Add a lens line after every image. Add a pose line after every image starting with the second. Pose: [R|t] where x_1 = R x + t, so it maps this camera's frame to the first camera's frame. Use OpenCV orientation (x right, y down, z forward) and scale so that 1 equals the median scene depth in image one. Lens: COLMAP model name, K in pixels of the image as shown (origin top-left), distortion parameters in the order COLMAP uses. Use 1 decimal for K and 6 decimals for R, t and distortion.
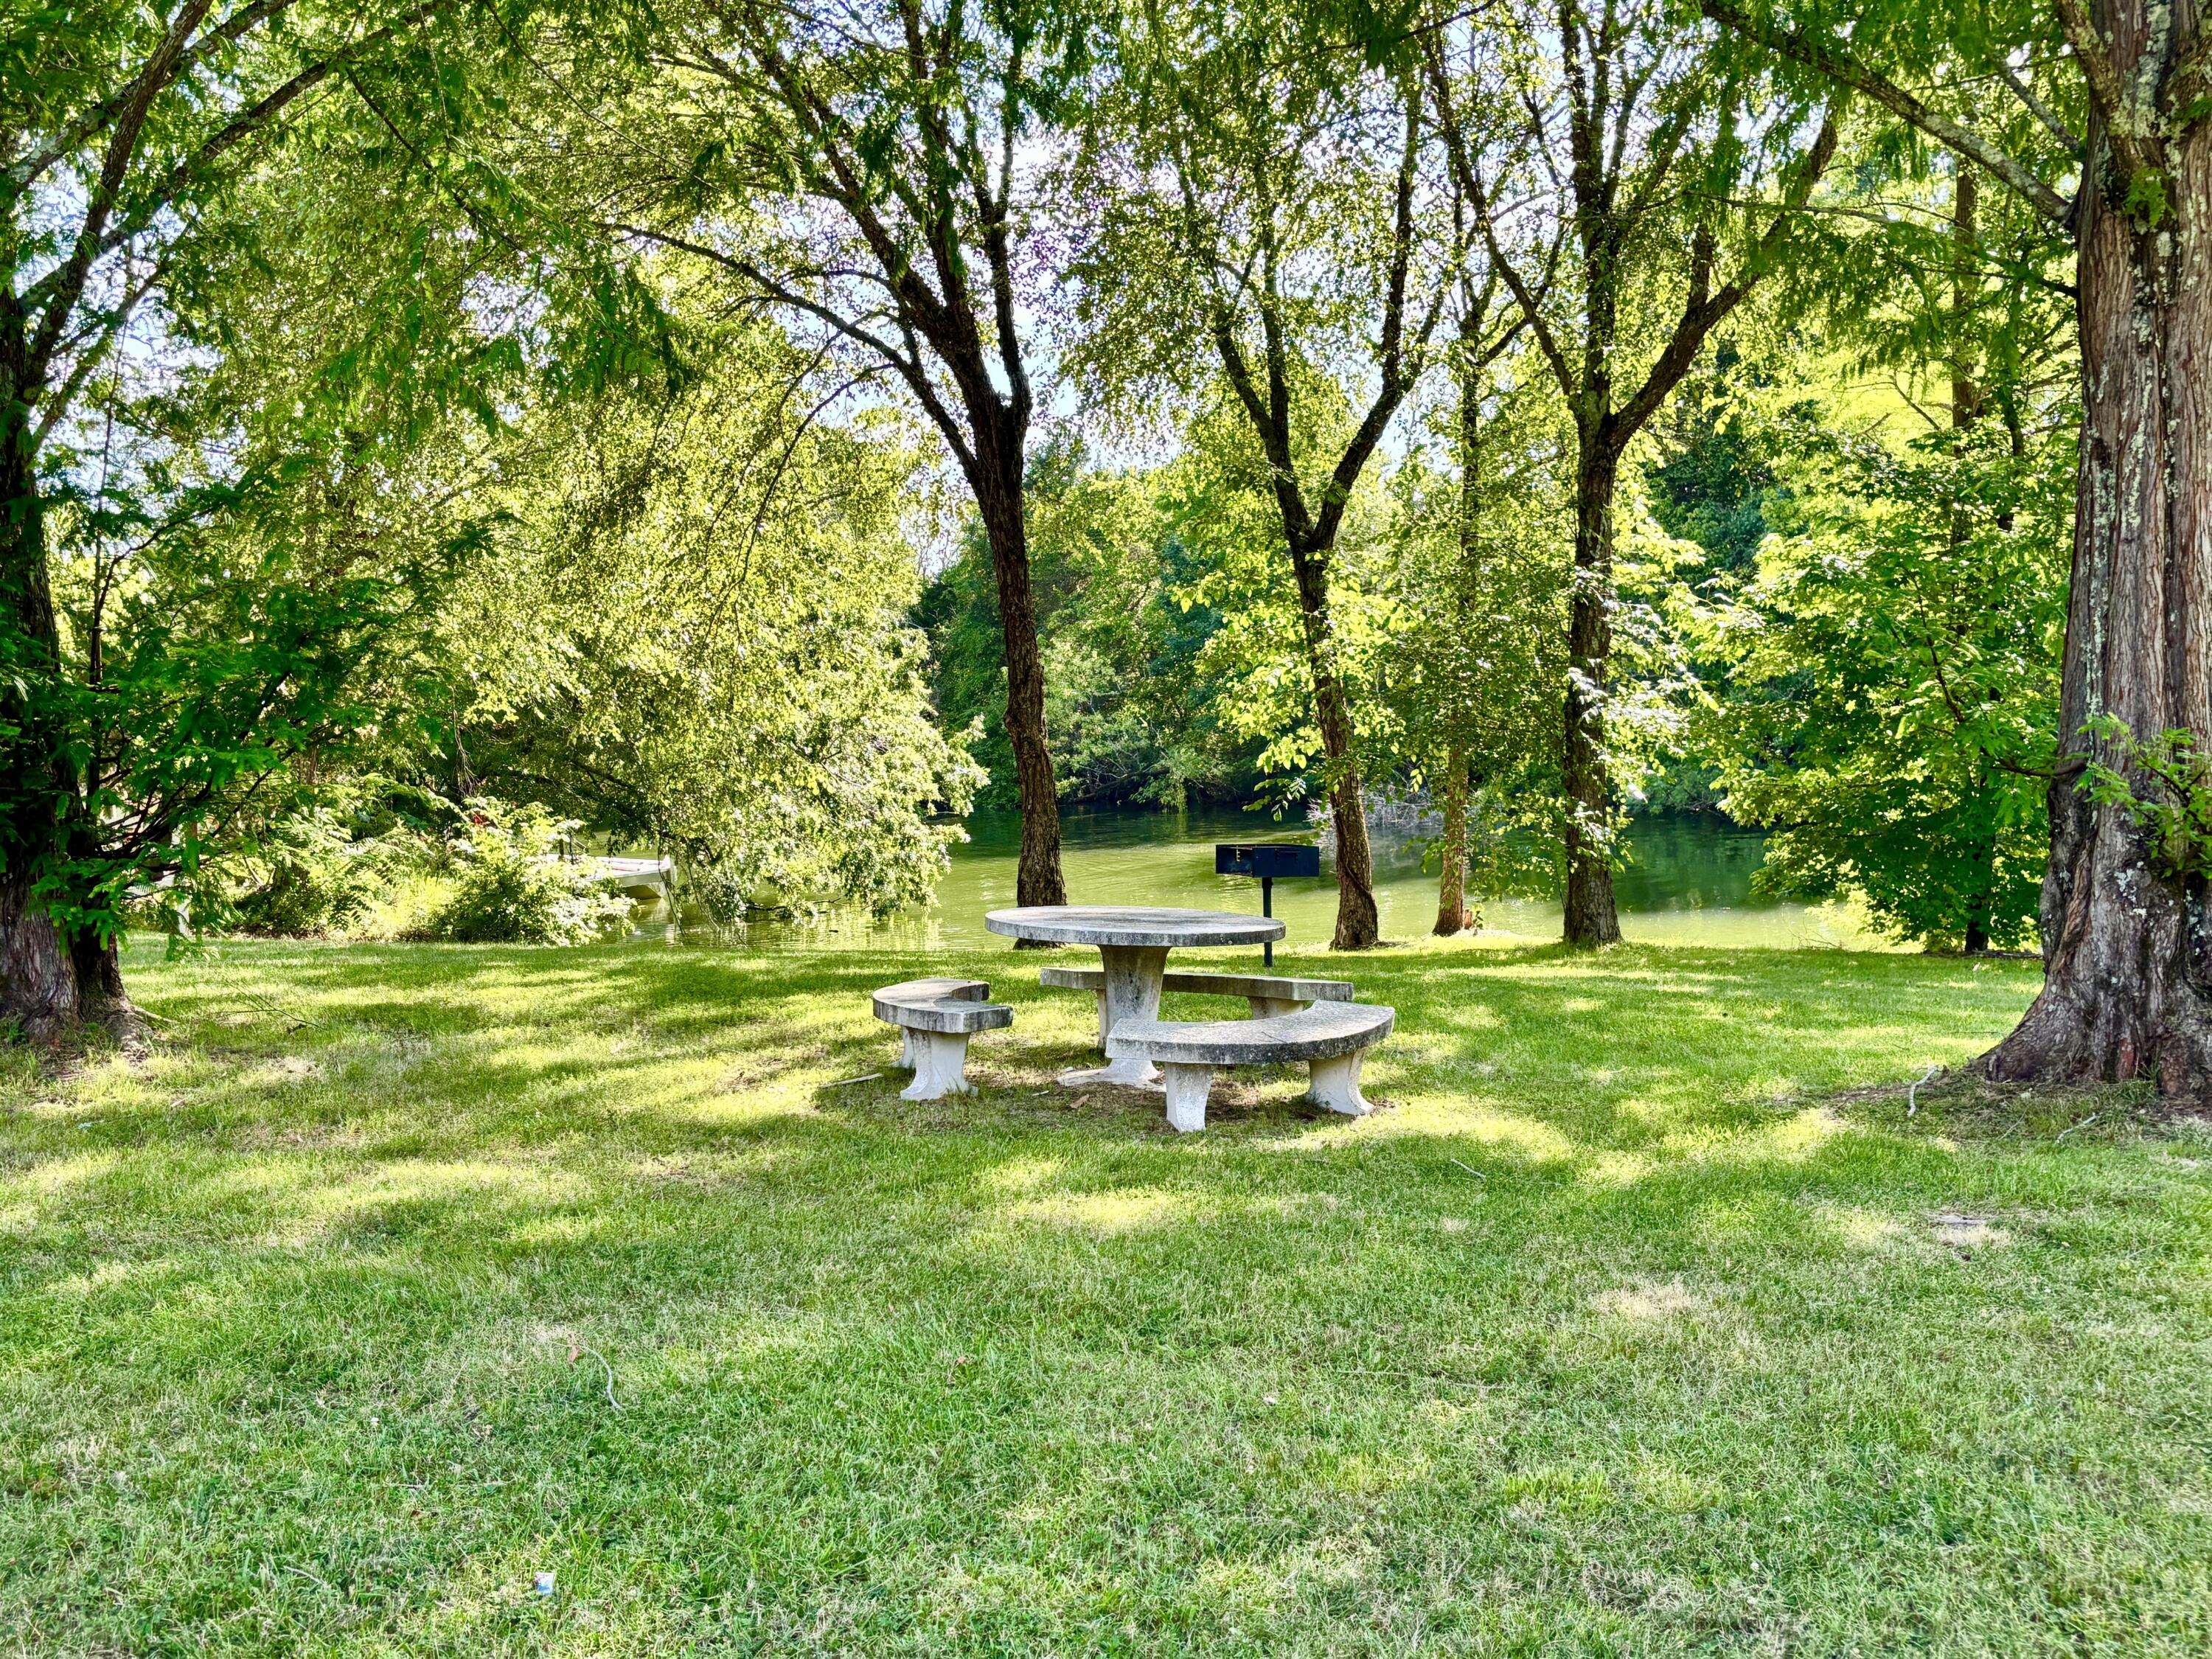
lens RADIAL K [[2388.9, 0, 1106.0], [0, 2388.9, 829.5], [0, 0, 1]] dist [0.010334, 0.011551]
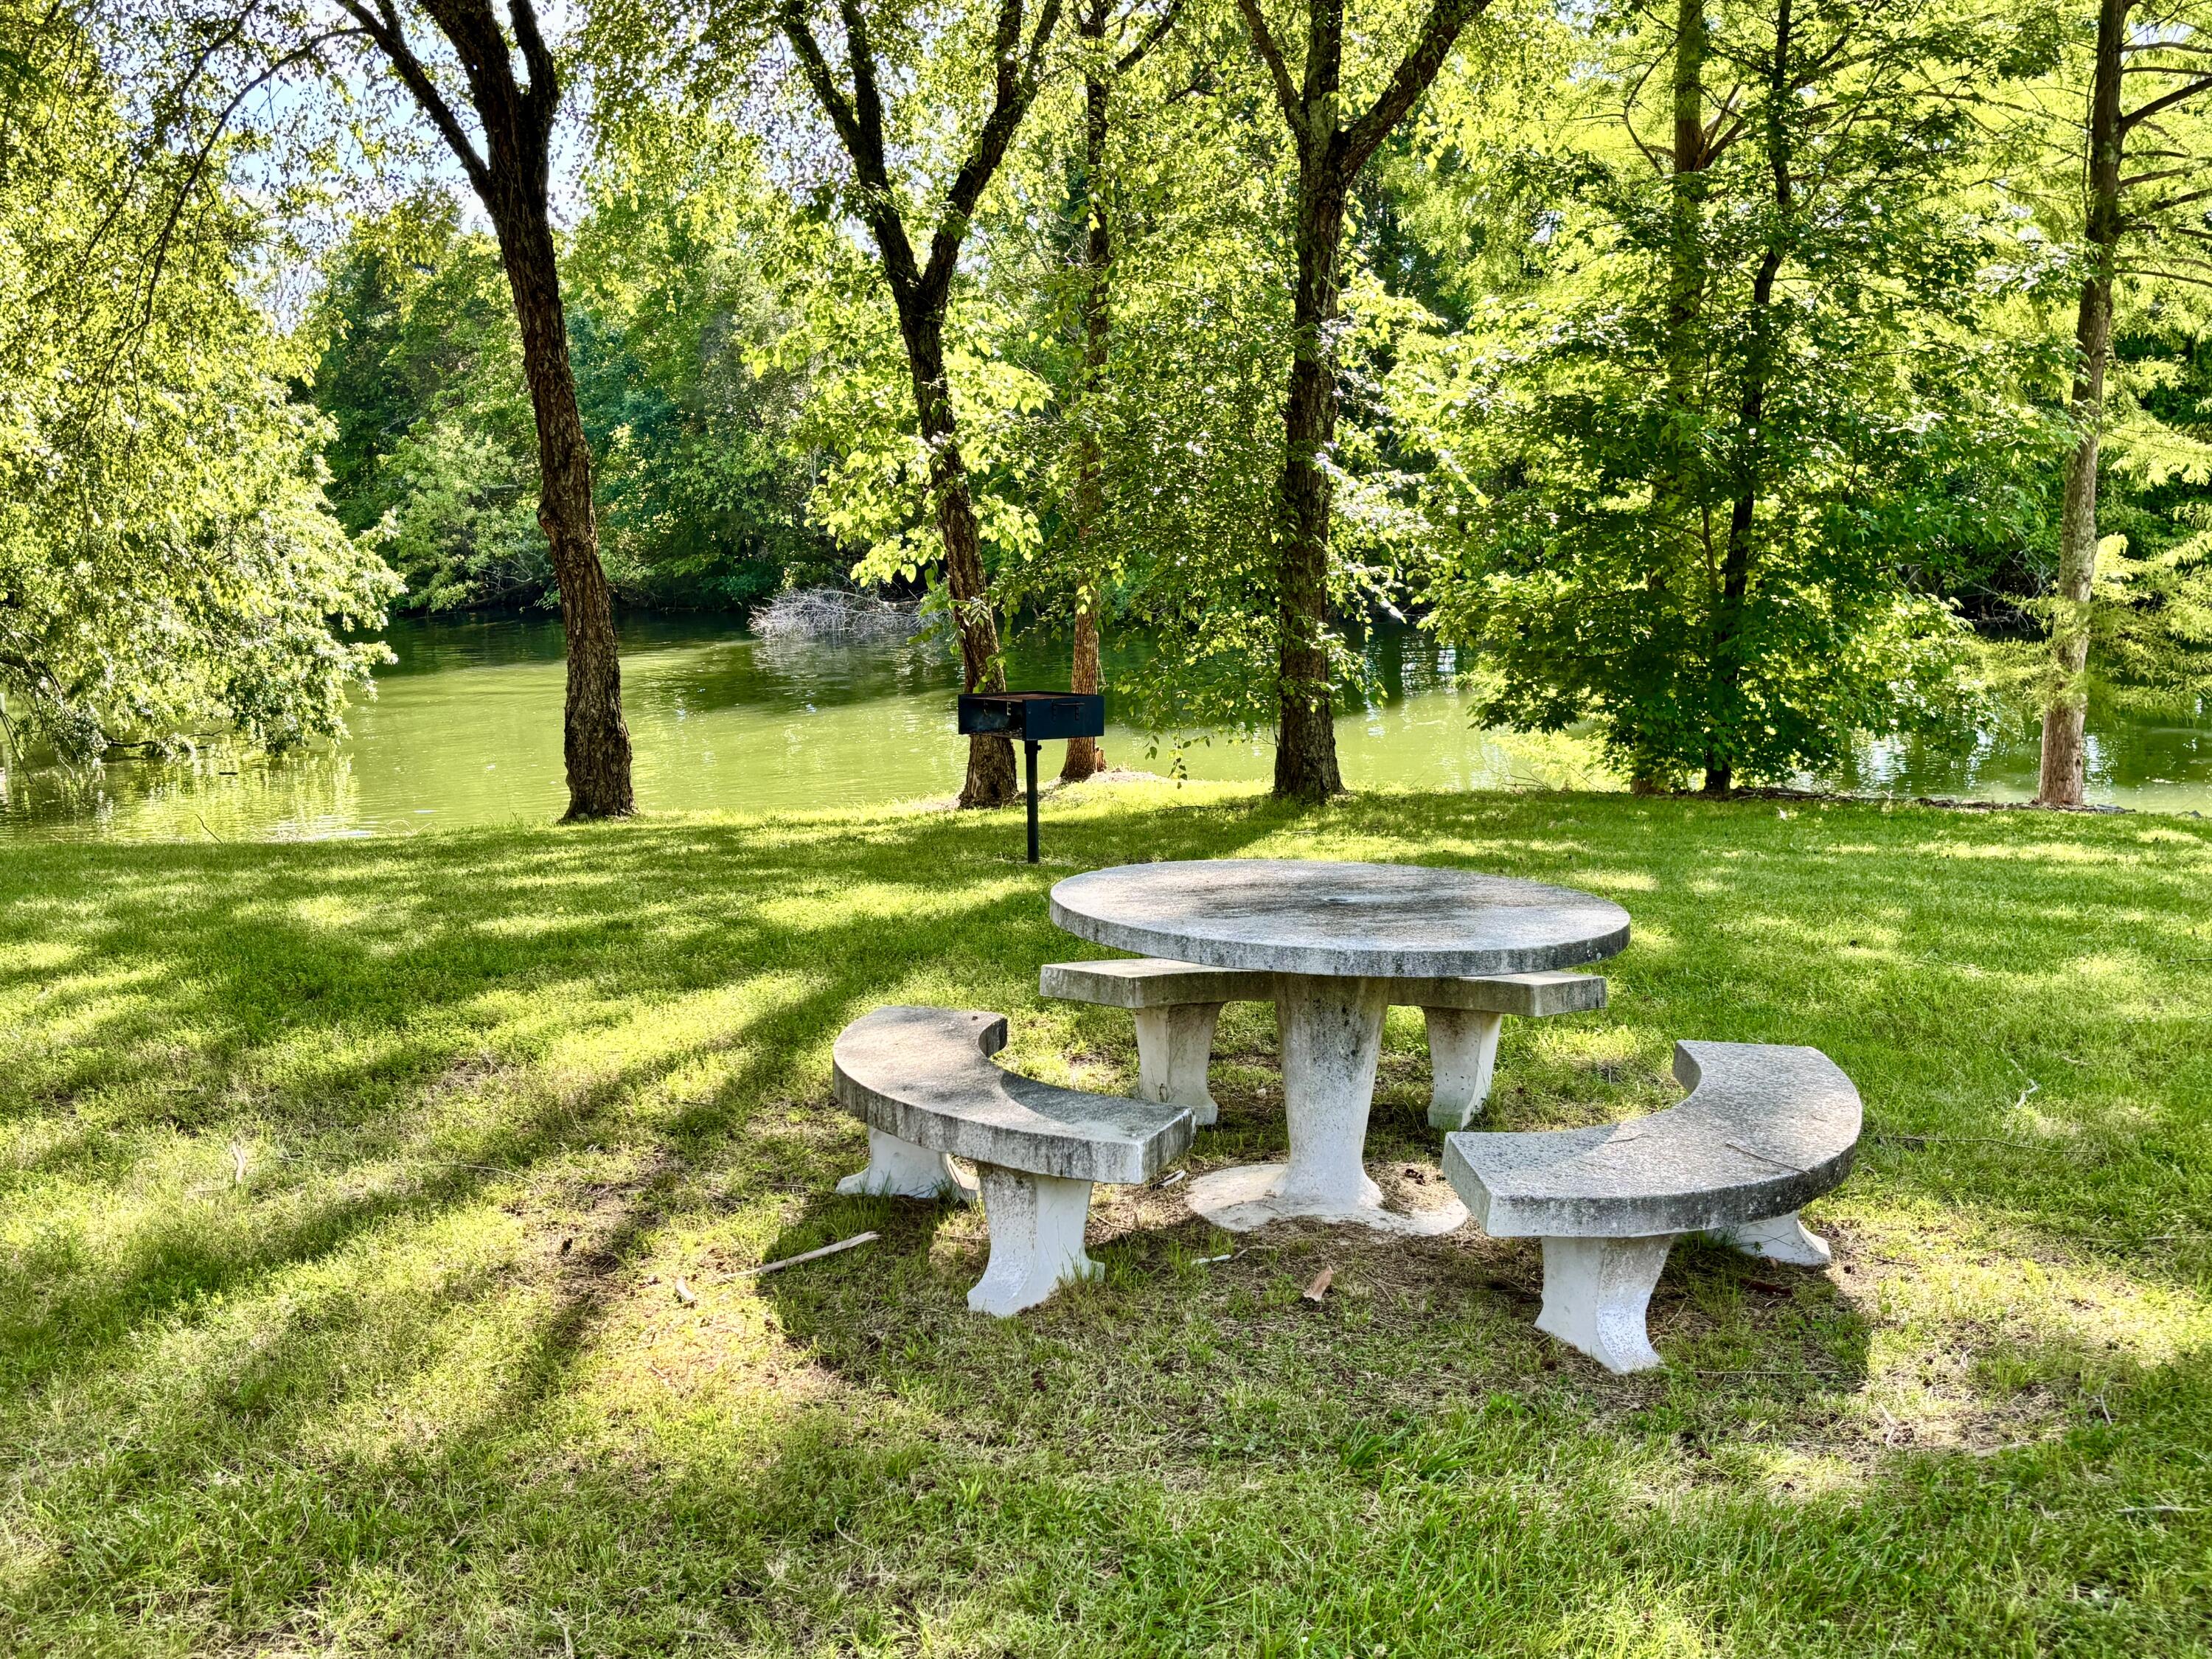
lens RADIAL K [[2388.9, 0, 1106.0], [0, 2388.9, 829.5], [0, 0, 1]] dist [0.010334, 0.011551]
pose [[0.962762, -0.031025, 0.268564, -0.045628], [0.008273, 0.996309, 0.085438, -0.006306], [-0.270223, -0.080035, 0.959465, 0.129643]]
